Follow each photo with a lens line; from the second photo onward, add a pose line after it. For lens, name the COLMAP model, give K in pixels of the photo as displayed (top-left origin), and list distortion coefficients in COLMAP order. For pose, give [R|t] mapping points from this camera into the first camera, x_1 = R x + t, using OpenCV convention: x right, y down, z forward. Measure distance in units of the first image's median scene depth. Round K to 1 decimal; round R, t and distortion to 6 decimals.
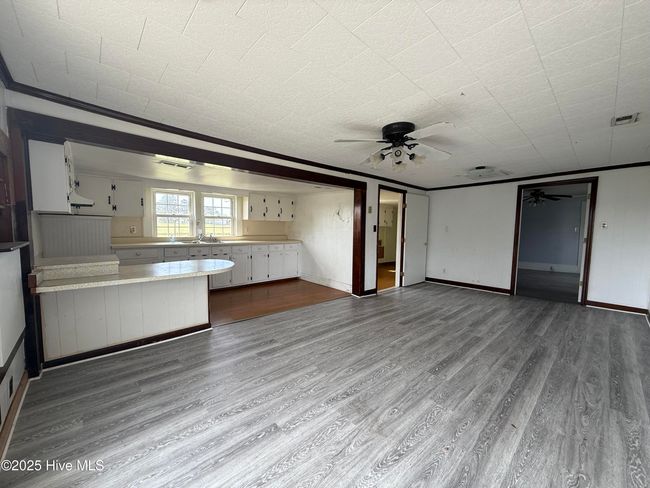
lens RADIAL K [[258.5, 0, 324.1], [0, 258.5, 244.0], [0, 0, 1]] dist [0.000020, 0.000421]
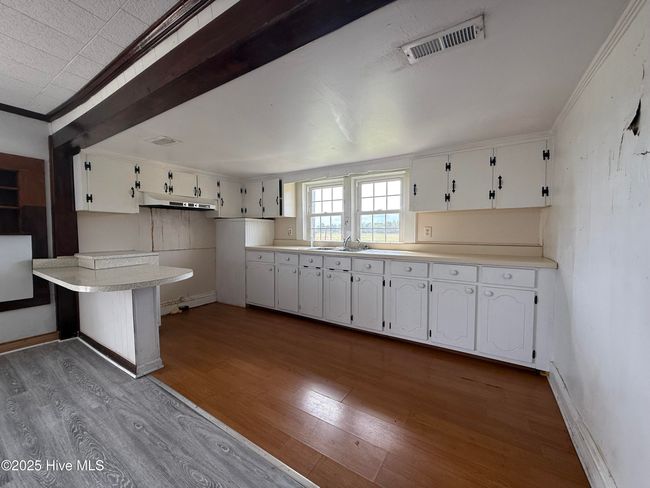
lens RADIAL K [[258.5, 0, 324.1], [0, 258.5, 244.0], [0, 0, 1]] dist [0.000020, 0.000421]
pose [[0.253929, 0.024228, -0.966919, 0.248836], [-0.066750, 0.997742, 0.007471, -0.031900], [0.964917, 0.062644, 0.254972, 1.065445]]
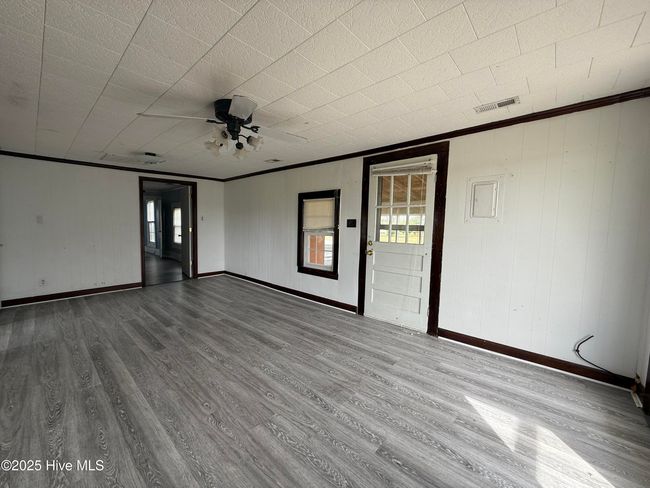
lens RADIAL K [[258.5, 0, 324.1], [0, 258.5, 244.0], [0, 0, 1]] dist [0.000020, 0.000421]
pose [[-0.096996, -0.089079, 0.991290, -0.436371], [0.046051, 0.994518, 0.093875, -0.040407], [-0.994219, 0.054756, -0.092362, 0.547104]]
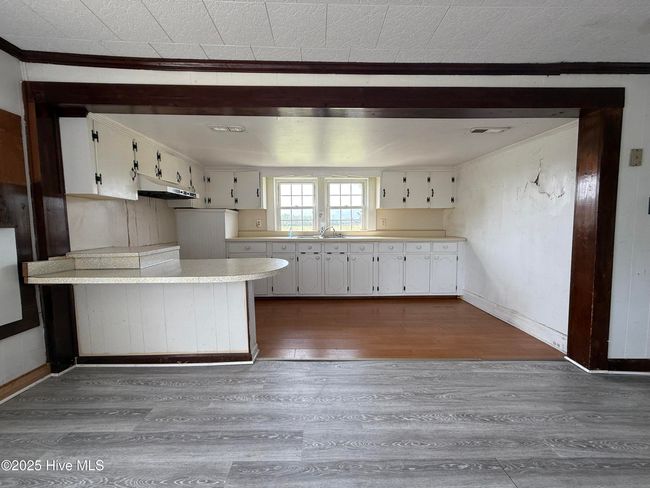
lens RADIAL K [[258.5, 0, 324.1], [0, 258.5, 244.0], [0, 0, 1]] dist [0.000020, 0.000421]
pose [[0.750259, 0.024672, -0.660684, 0.113155], [-0.027148, 0.999610, 0.006500, 0.011715], [0.660586, 0.013060, 0.750636, 0.521327]]
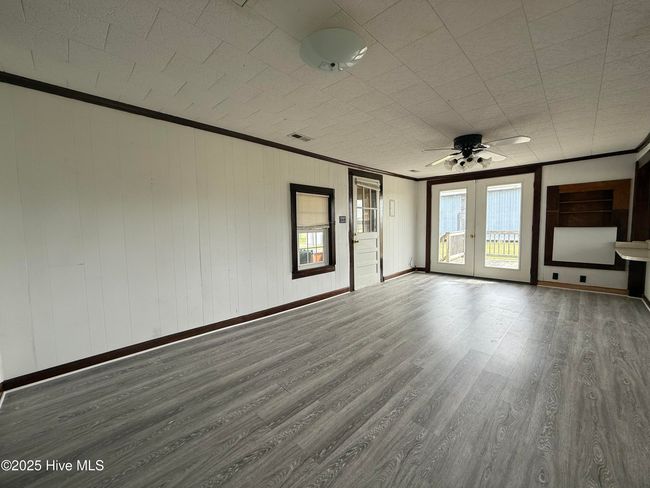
lens RADIAL K [[258.5, 0, 324.1], [0, 258.5, 244.0], [0, 0, 1]] dist [0.000020, 0.000421]
pose [[-0.999050, 0.001788, -0.043546, 0.706537], [-0.004240, 0.990433, 0.137928, -0.074657], [0.043376, 0.137981, -0.989485, 1.551773]]
